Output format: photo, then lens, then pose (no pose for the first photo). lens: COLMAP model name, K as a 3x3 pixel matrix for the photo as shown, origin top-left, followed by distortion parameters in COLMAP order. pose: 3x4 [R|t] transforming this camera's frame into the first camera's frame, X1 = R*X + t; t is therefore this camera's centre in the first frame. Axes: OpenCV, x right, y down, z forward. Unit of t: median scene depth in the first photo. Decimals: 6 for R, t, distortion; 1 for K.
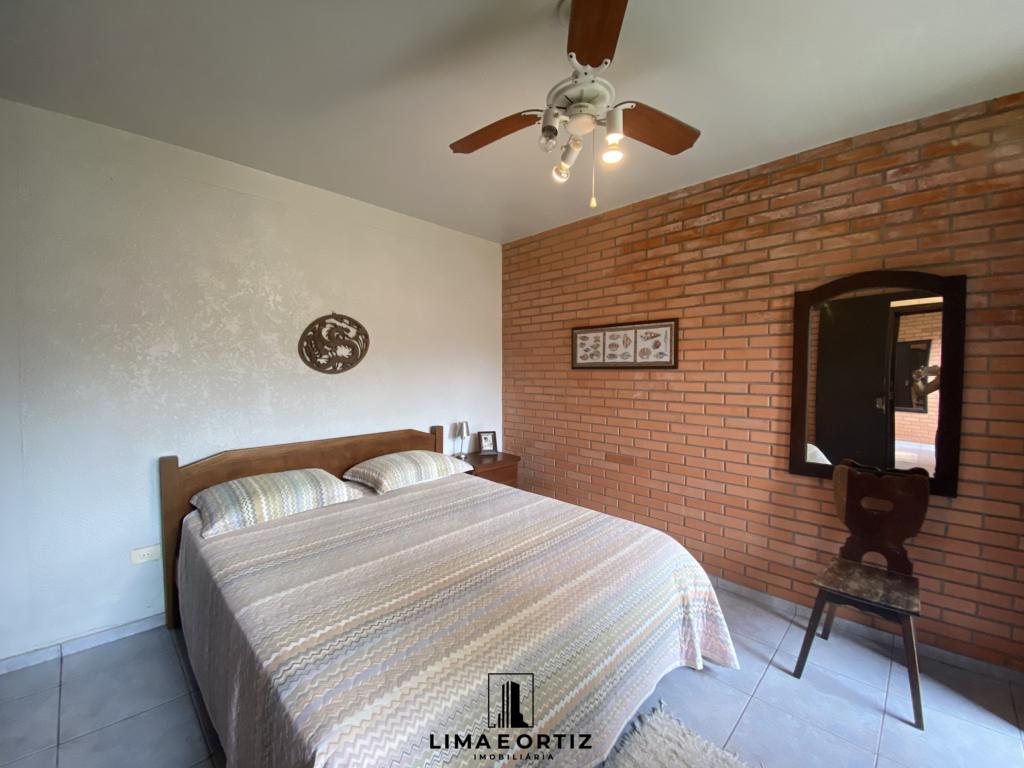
lens RADIAL K [[414.5, 0, 508.4], [0, 414.5, 383.9], [0, 0, 1]] dist [0.025177, -0.023340]
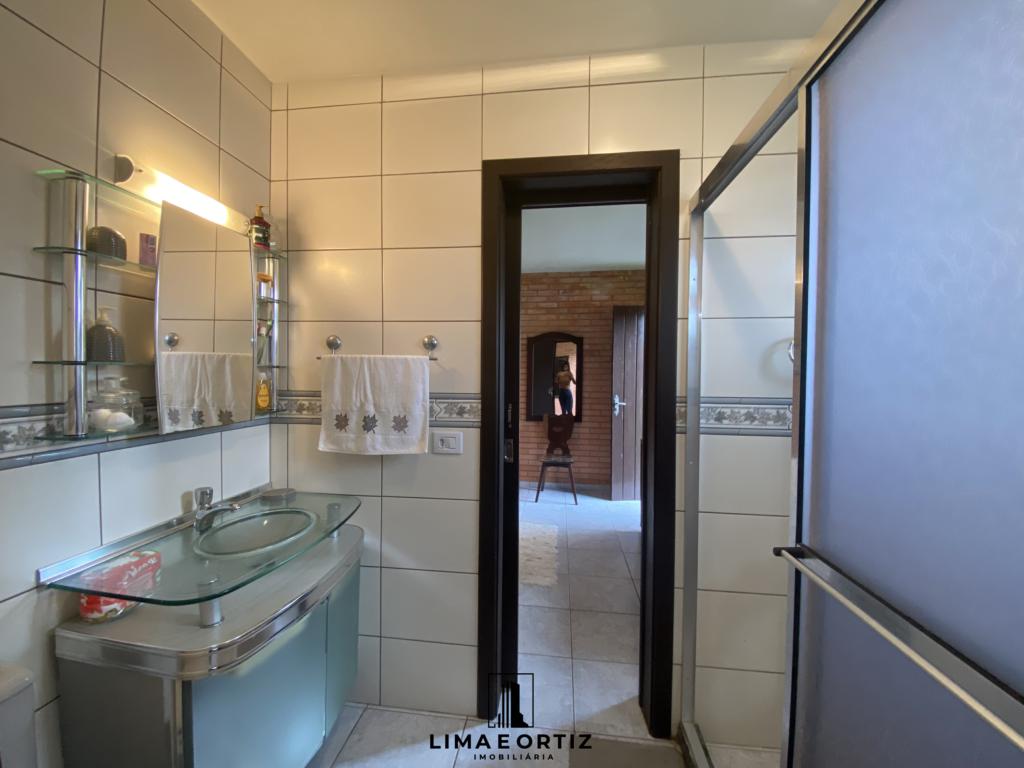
lens RADIAL K [[414.5, 0, 508.4], [0, 414.5, 383.9], [0, 0, 1]] dist [0.025177, -0.023340]
pose [[0.793241, -0.010088, 0.608824, -0.819153], [0.014611, 0.999890, -0.002469, 0.031354], [-0.608732, 0.010854, 0.793302, -0.748594]]
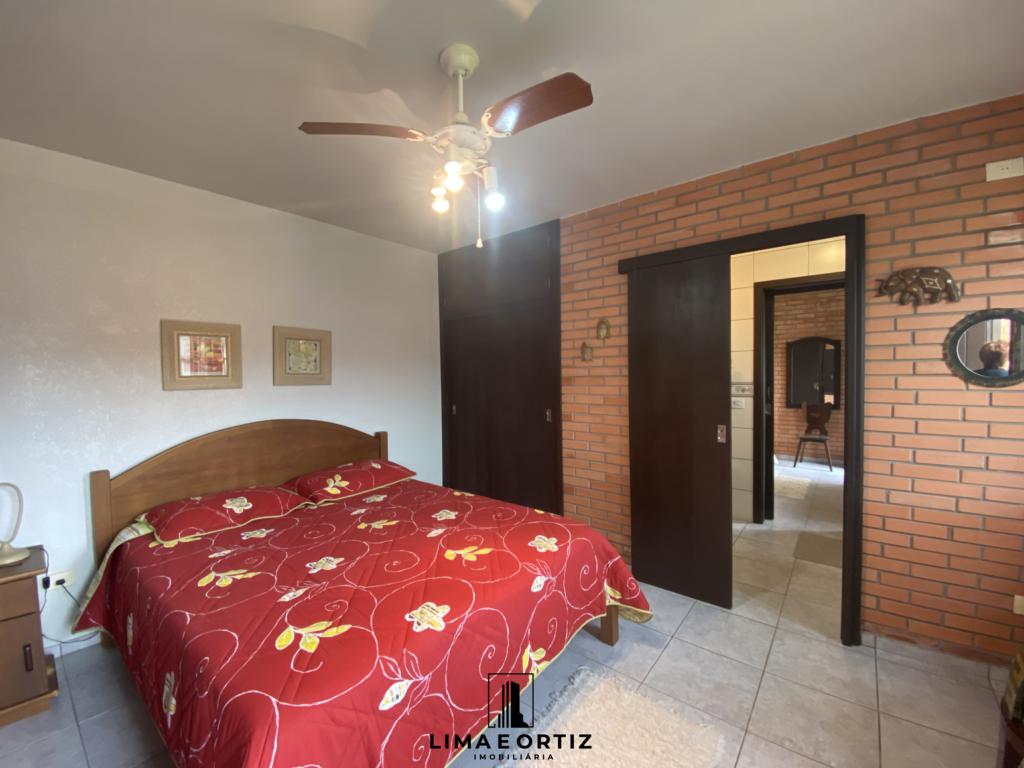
lens RADIAL K [[414.5, 0, 508.4], [0, 414.5, 383.9], [0, 0, 1]] dist [0.025177, -0.023340]
pose [[0.995450, -0.019427, 0.093287, -1.646642], [0.020218, 0.999767, -0.007542, 0.046865], [-0.093119, 0.009393, 0.995611, -1.843606]]
